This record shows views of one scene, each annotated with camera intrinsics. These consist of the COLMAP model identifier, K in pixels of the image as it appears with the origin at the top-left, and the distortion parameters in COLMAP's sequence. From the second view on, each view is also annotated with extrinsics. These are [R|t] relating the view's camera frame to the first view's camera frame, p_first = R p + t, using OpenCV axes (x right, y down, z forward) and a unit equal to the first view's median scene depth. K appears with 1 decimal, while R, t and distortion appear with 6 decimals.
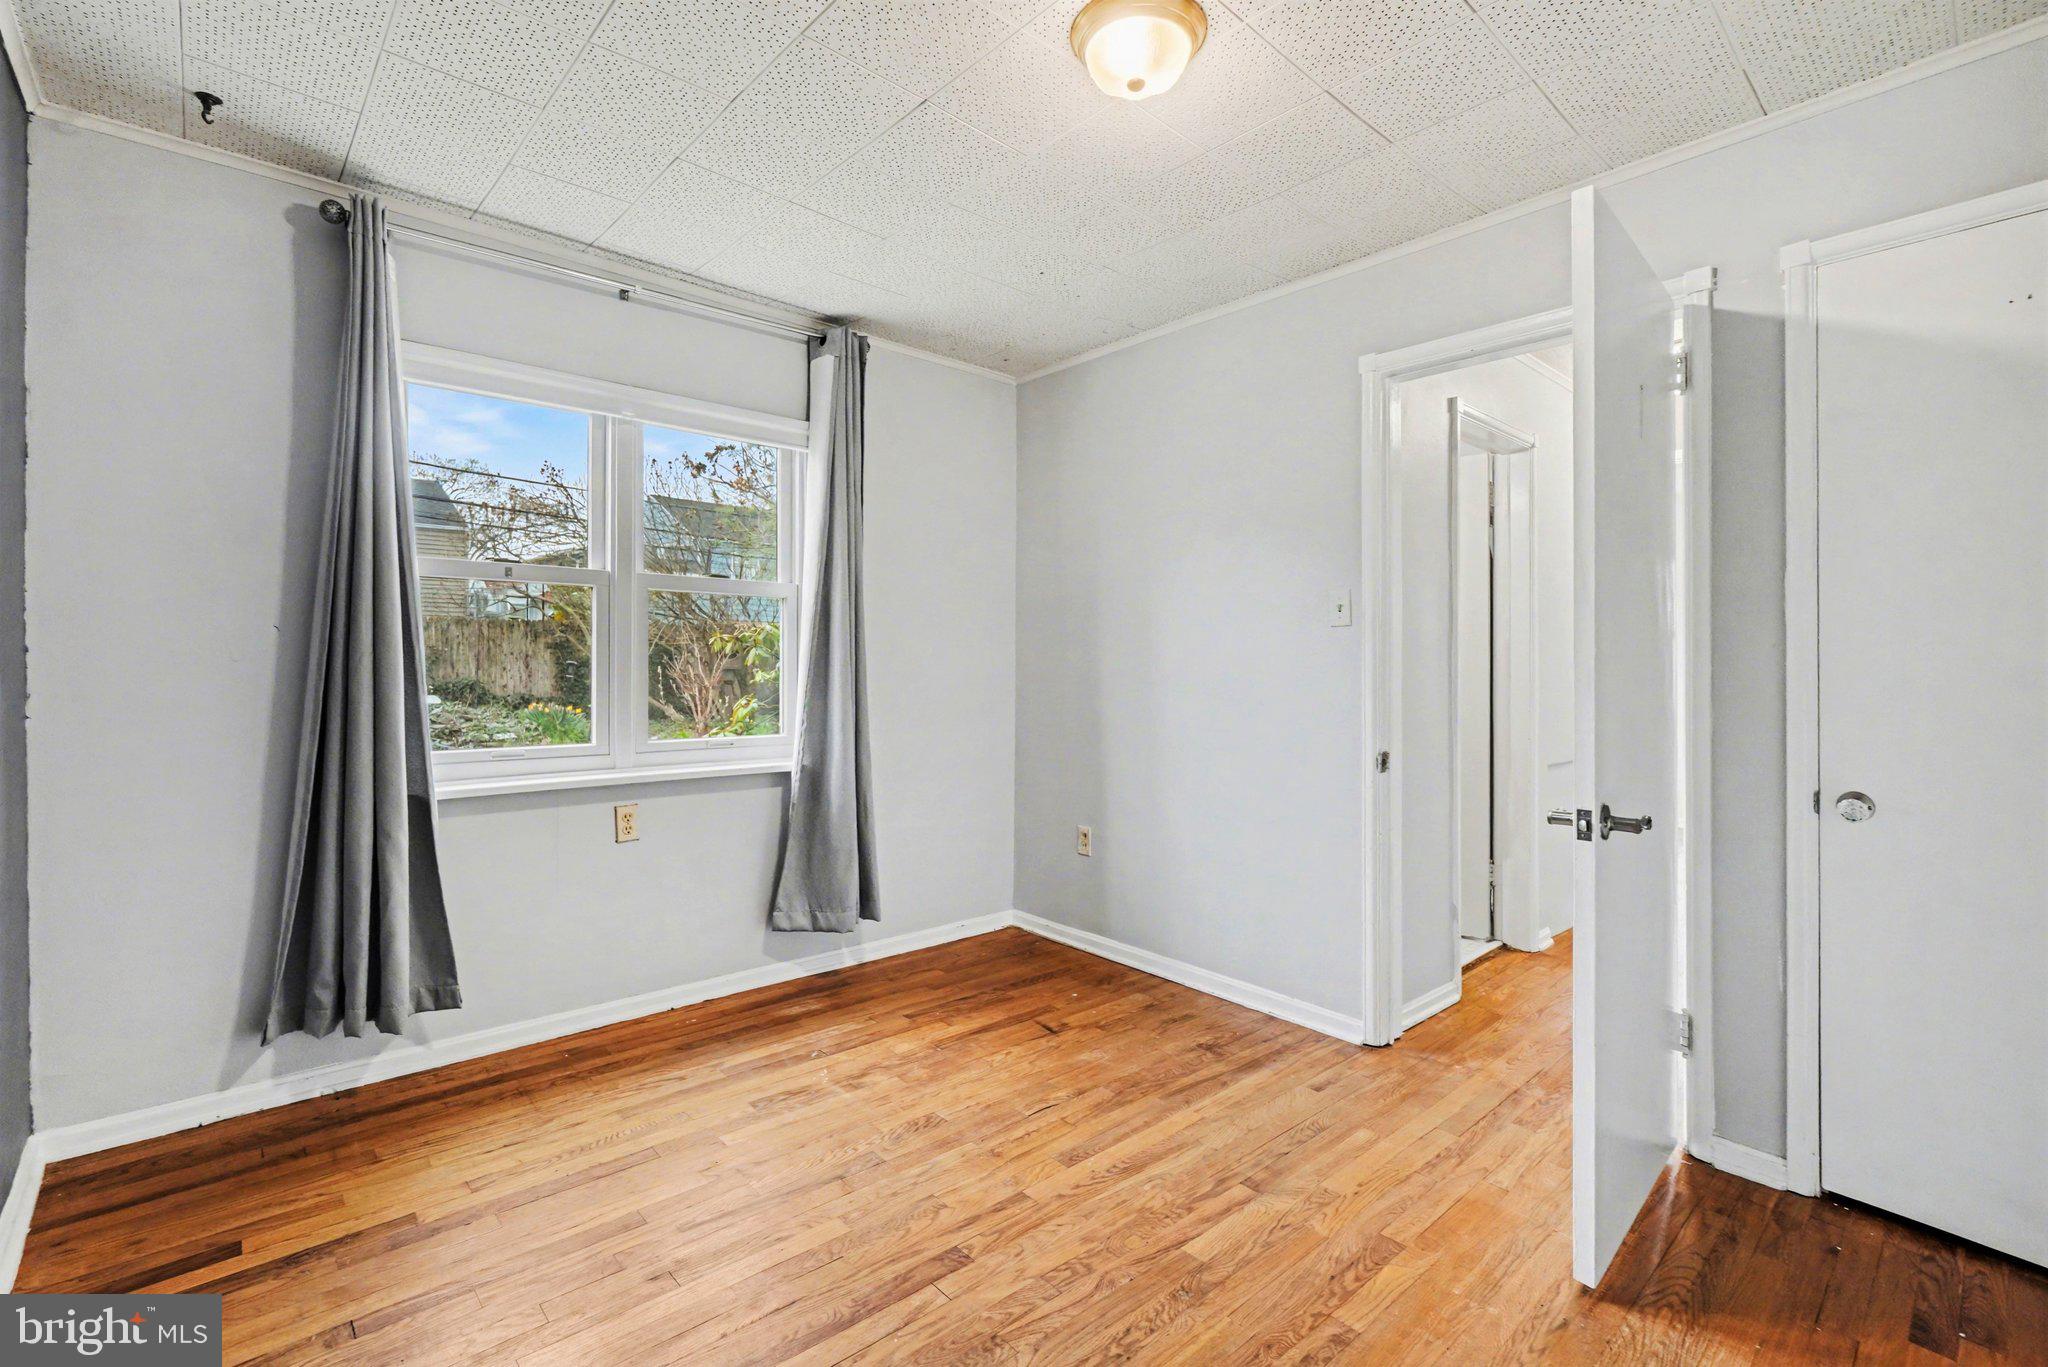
lens RADIAL K [[904.0, 0, 960.5], [0, 904.0, 663.1], [0, 0, 1]] dist [-0.000984, -0.000100]
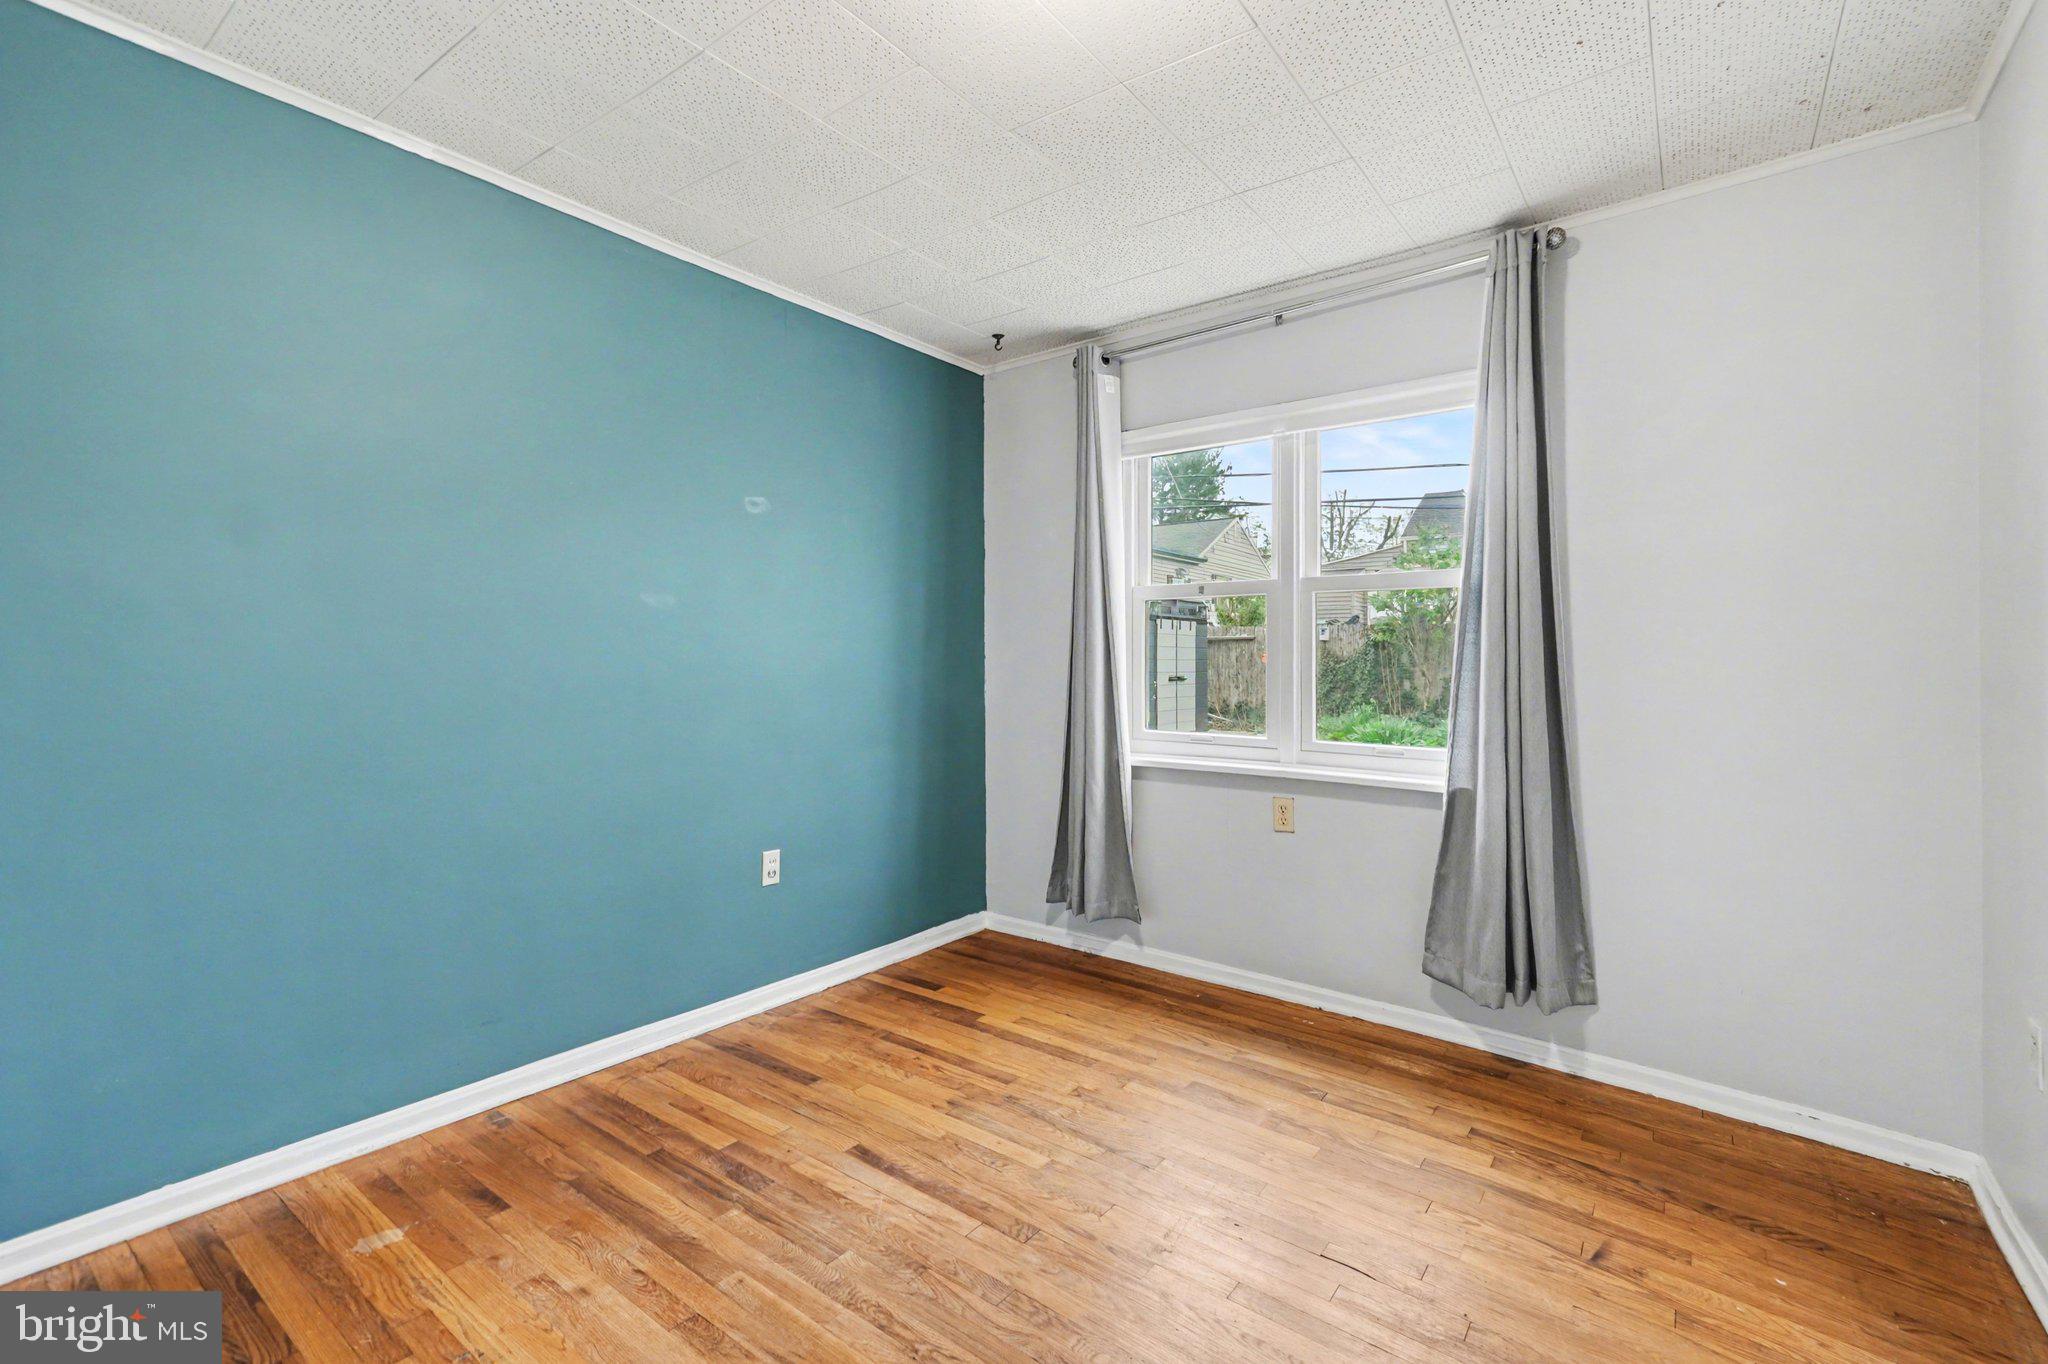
lens RADIAL K [[937.0, 0, 1031.0], [0, 937.0, 667.1], [0, 0, 1]] dist [0.067922, 0.000906]
pose [[0.219927, 0.003219, -0.975511, 0.717581], [-0.004038, 0.999989, 0.002389, 0.001713], [0.975508, 0.003414, 0.219938, 0.508011]]
